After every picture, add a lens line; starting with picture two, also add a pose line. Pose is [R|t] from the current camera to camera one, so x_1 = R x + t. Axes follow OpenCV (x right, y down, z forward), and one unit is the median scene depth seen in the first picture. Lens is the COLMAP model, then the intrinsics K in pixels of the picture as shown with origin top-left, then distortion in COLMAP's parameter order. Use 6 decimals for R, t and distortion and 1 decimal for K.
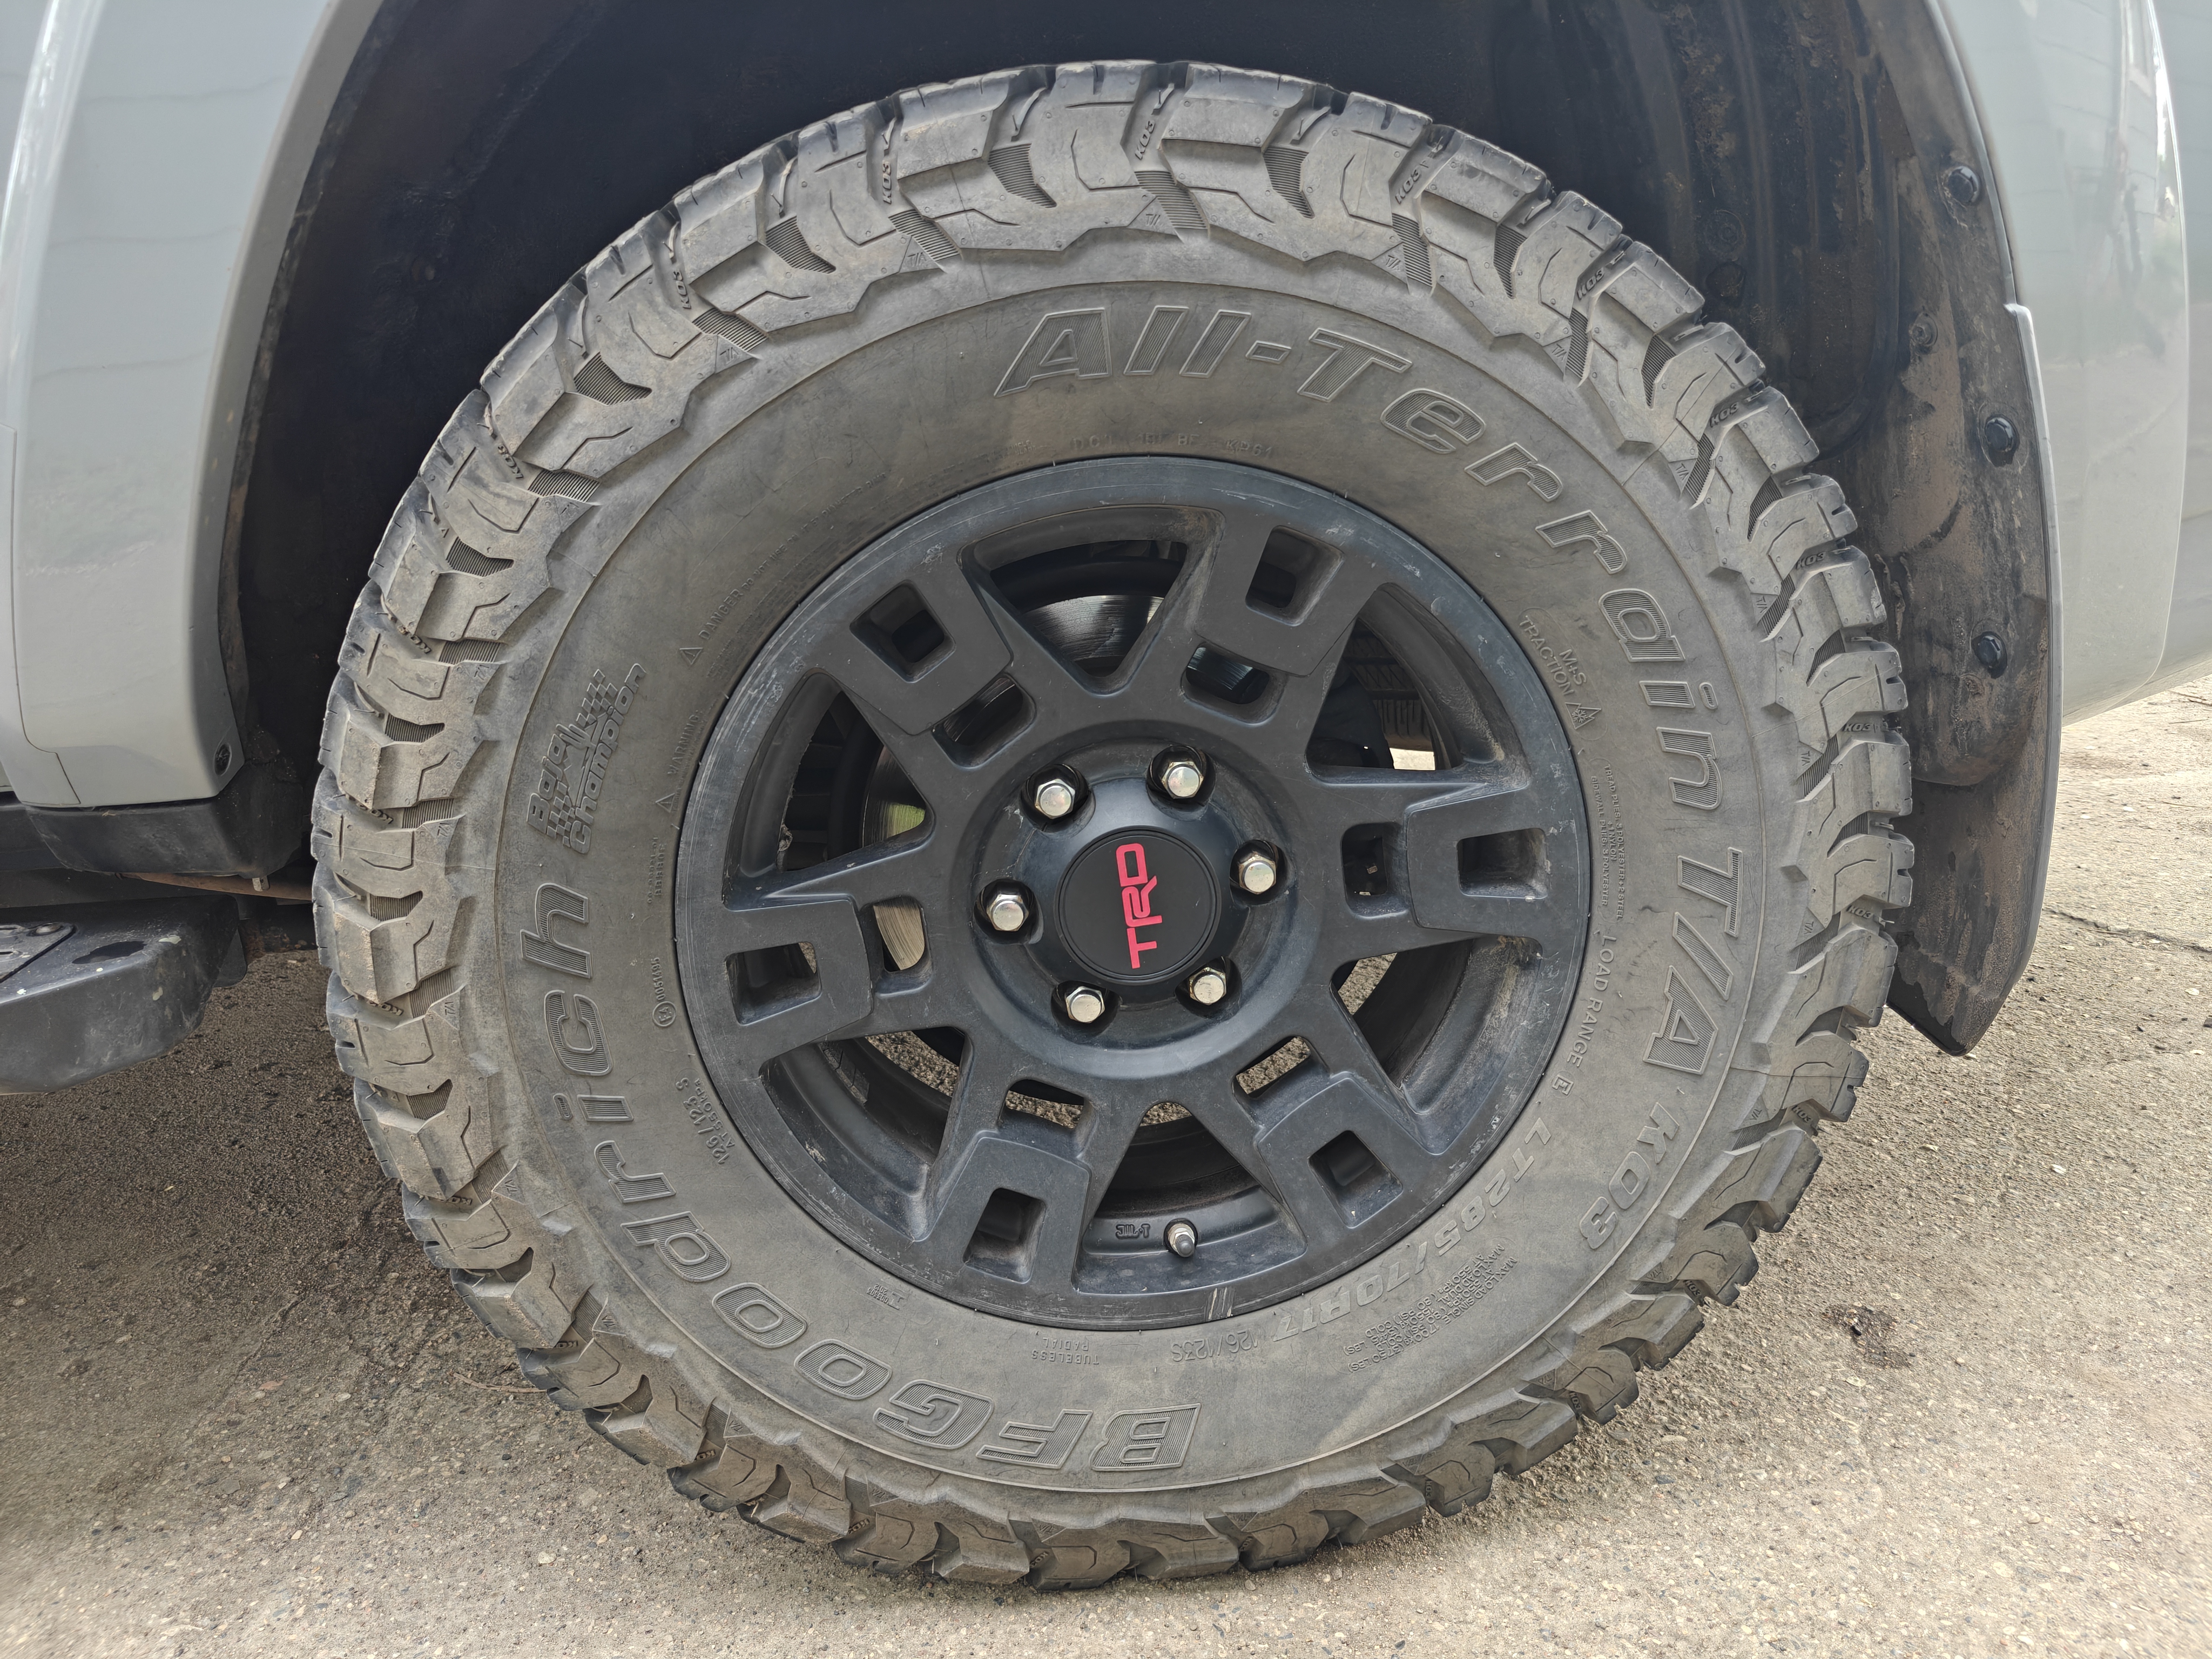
lens RADIAL K [[1492.5, 0, 1120.3], [0, 1492.5, 834.8], [0, 0, 1]] dist [0.007330, -0.008089]
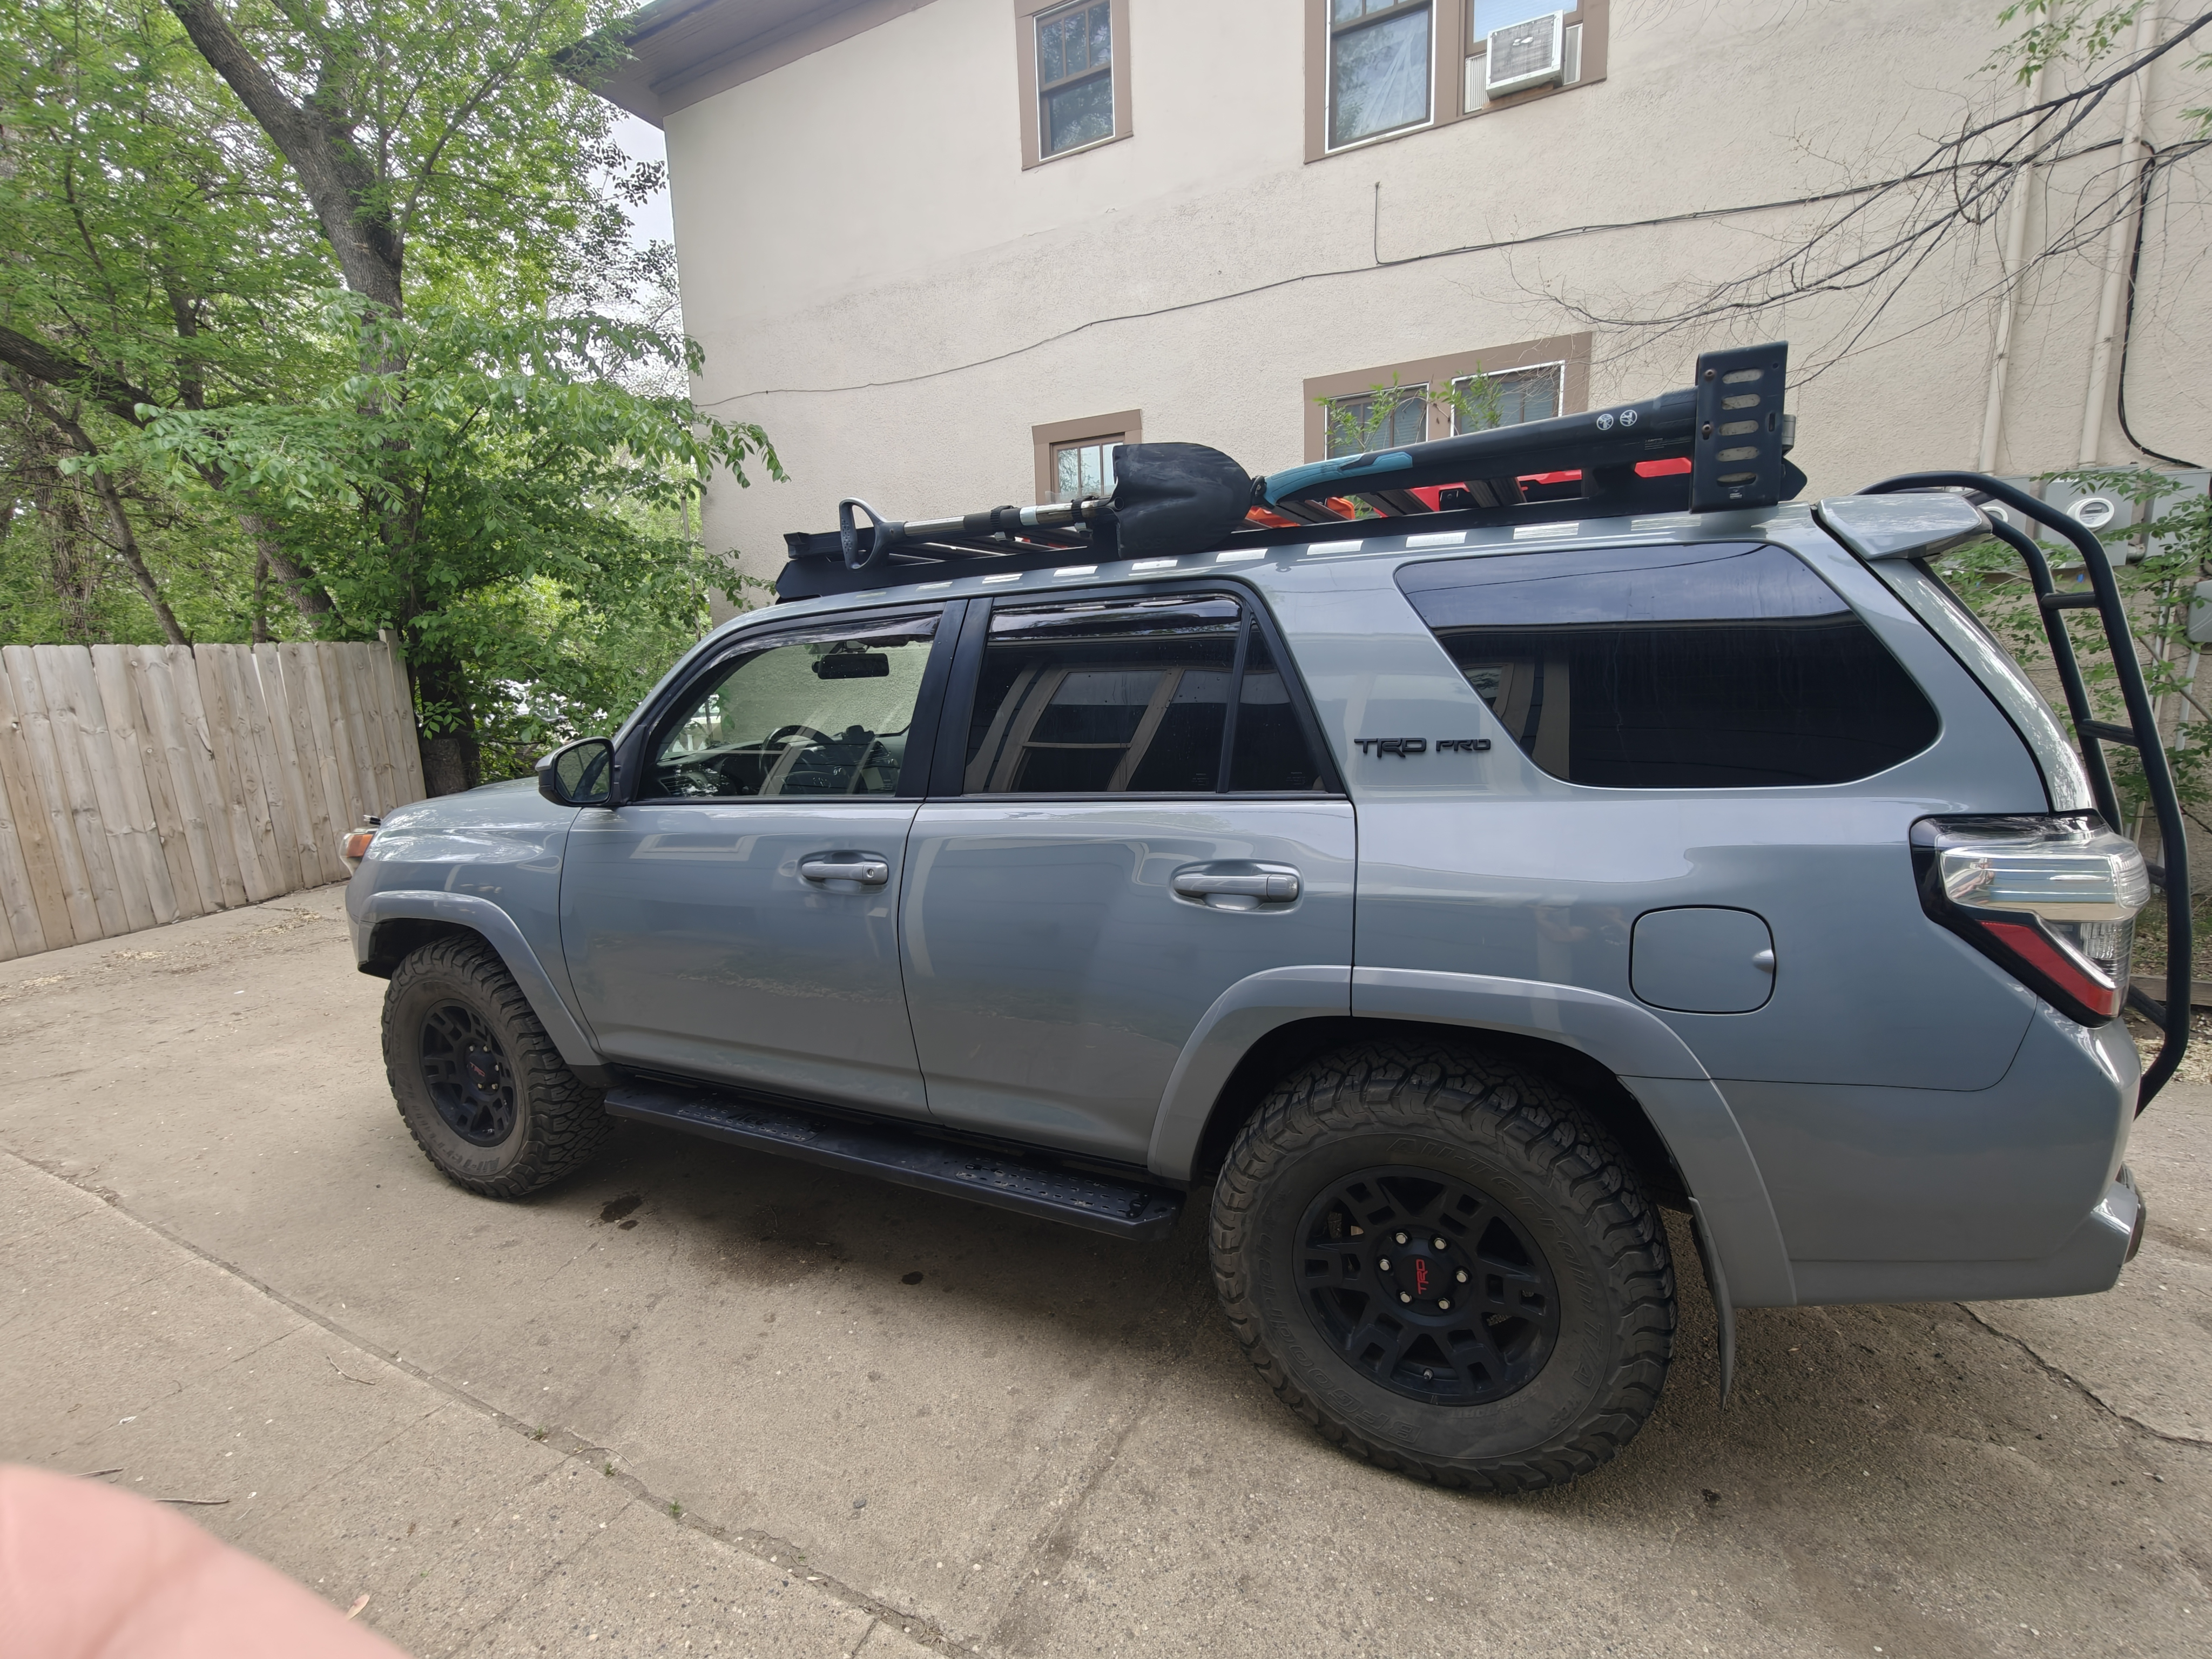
lens RADIAL K [[1014.7, 0, 1091.9], [0, 1014.7, 825.8], [0, 0, 1]] dist [-0.003282, -0.000505]
pose [[0.854278, 0.101740, -0.509762, 0.469773], [-0.139331, 0.989592, -0.035990, -0.830015], [0.500795, 0.101771, 0.859562, -1.582016]]
